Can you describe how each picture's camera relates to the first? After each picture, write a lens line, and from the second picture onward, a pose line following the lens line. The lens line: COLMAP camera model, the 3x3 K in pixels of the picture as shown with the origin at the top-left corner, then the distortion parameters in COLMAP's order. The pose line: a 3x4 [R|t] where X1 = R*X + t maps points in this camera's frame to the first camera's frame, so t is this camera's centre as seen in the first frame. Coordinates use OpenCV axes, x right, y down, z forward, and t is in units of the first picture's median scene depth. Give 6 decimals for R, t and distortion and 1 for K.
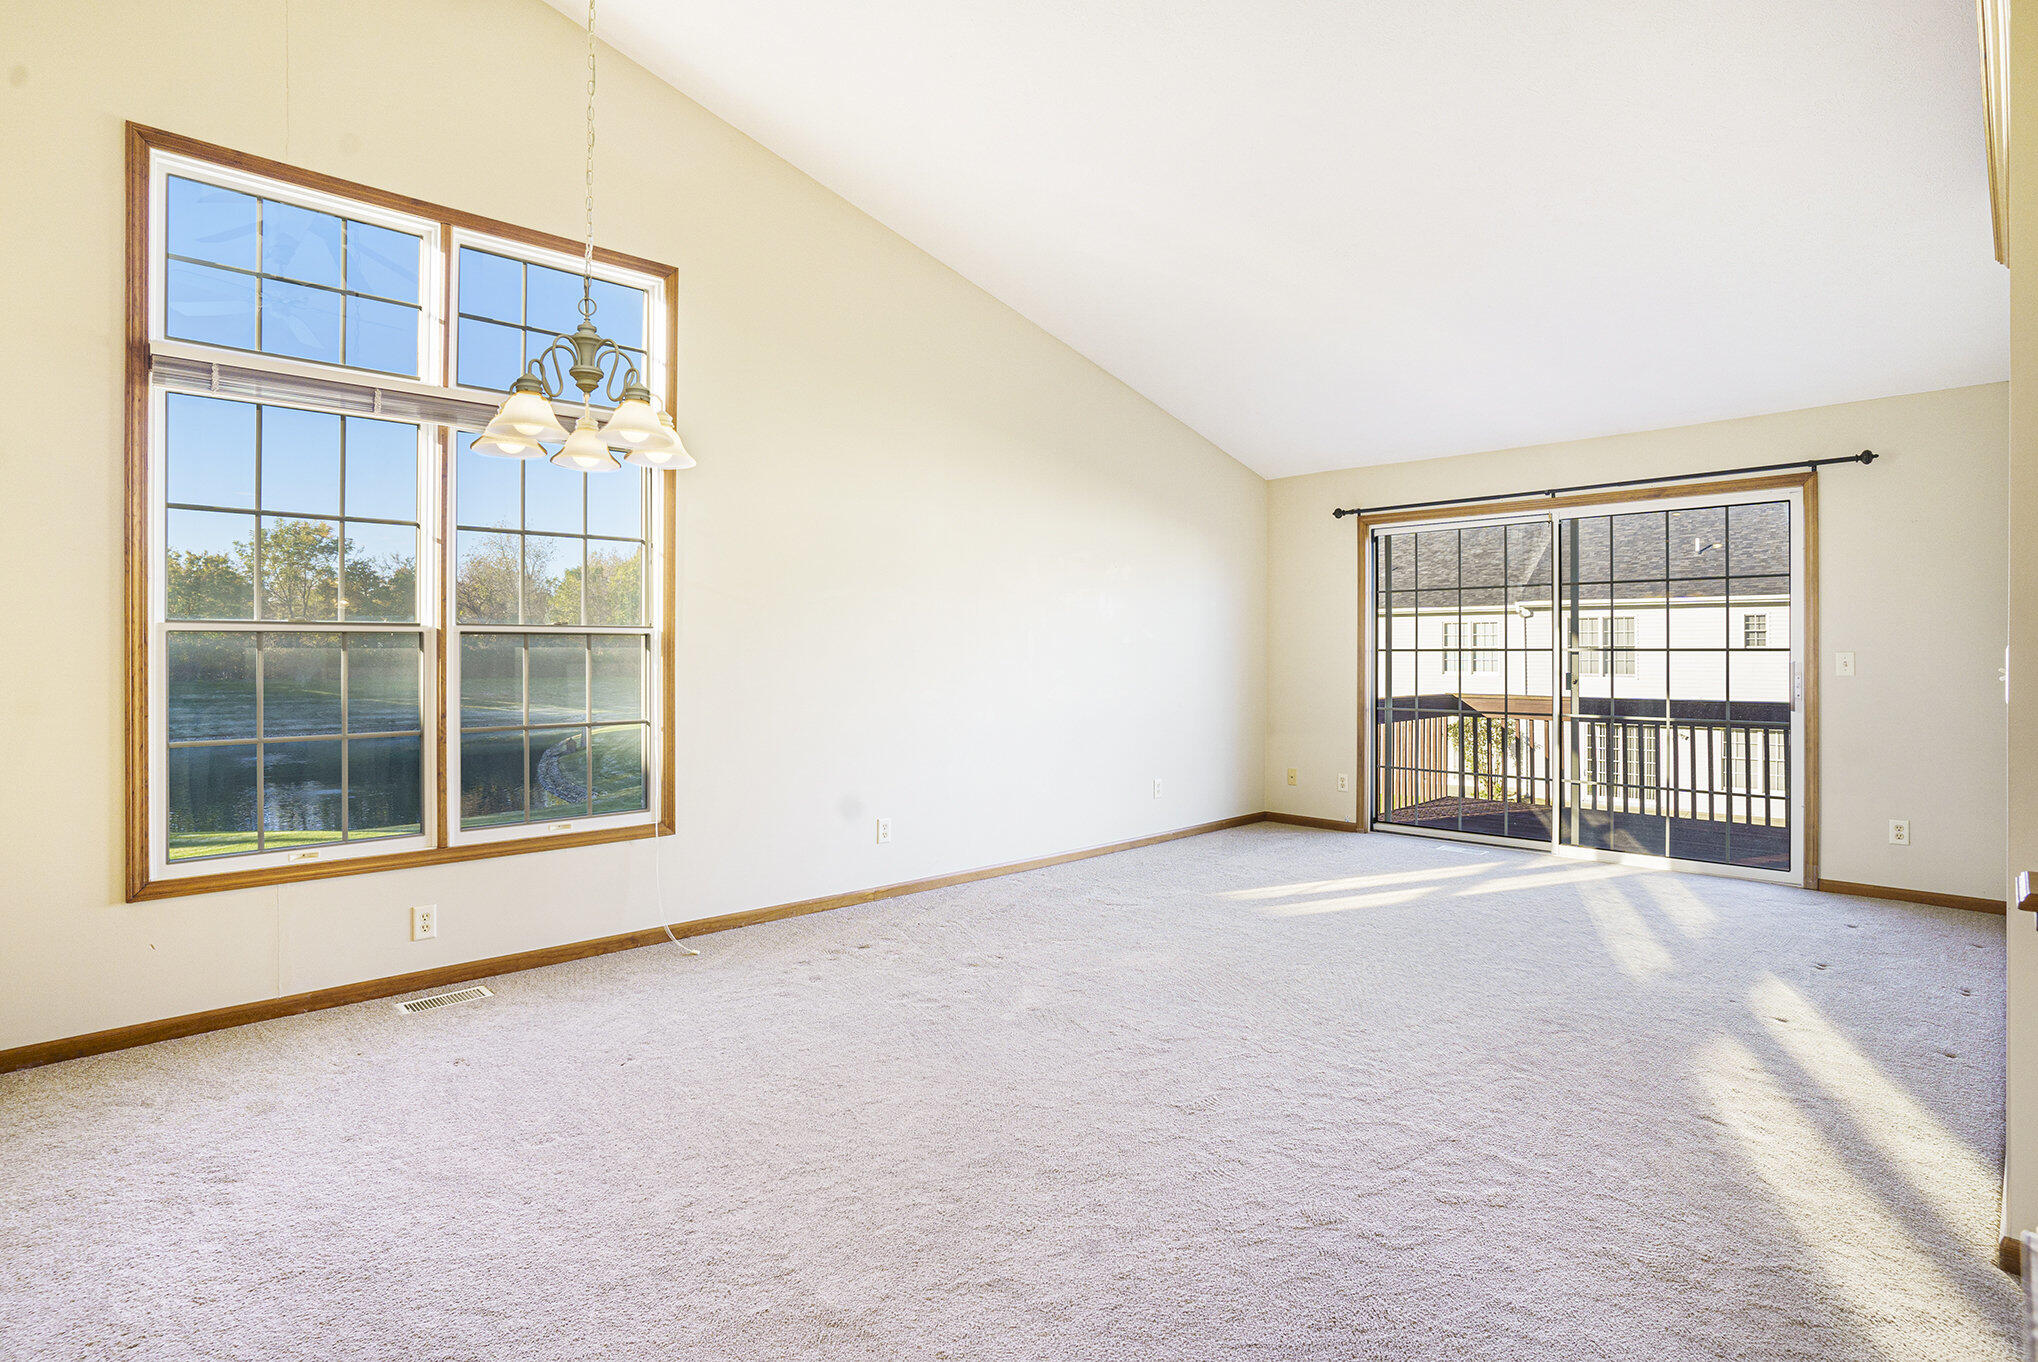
lens RADIAL K [[1038.4, 0, 992.3], [0, 1038.4, 653.0], [0, 0, 1]] dist [-0.069867, 0.027791]
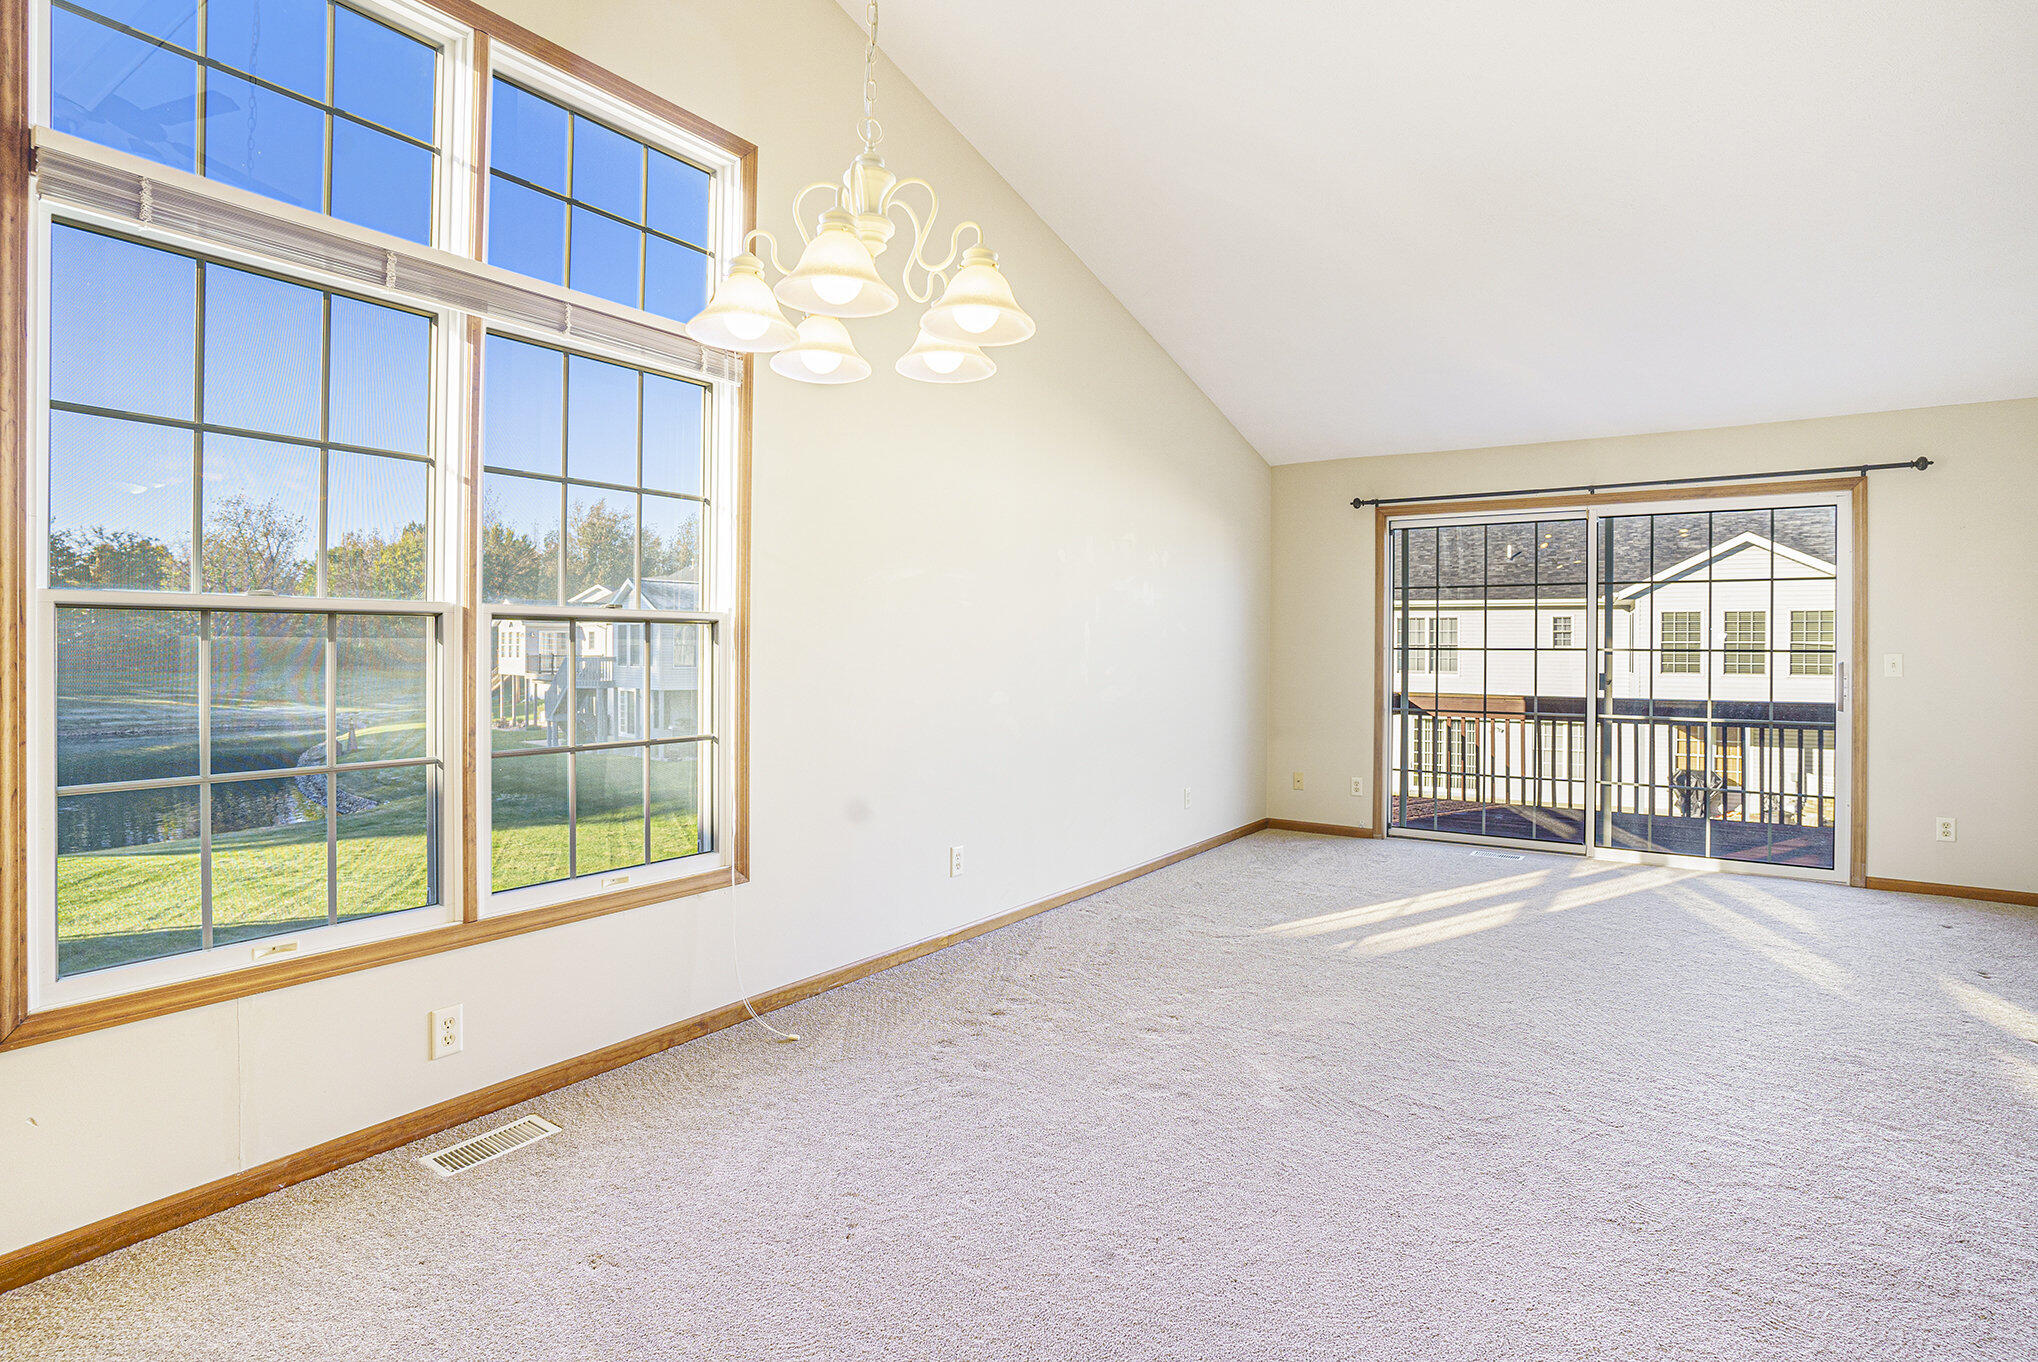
lens RADIAL K [[1038.4, 0, 992.3], [0, 1038.4, 653.0], [0, 0, 1]] dist [-0.069867, 0.027791]
pose [[0.979396, 0.006844, 0.201833, -0.233205], [-0.007985, 0.999956, 0.004843, 0.000419], [-0.201791, -0.006355, 0.979408, 0.172767]]
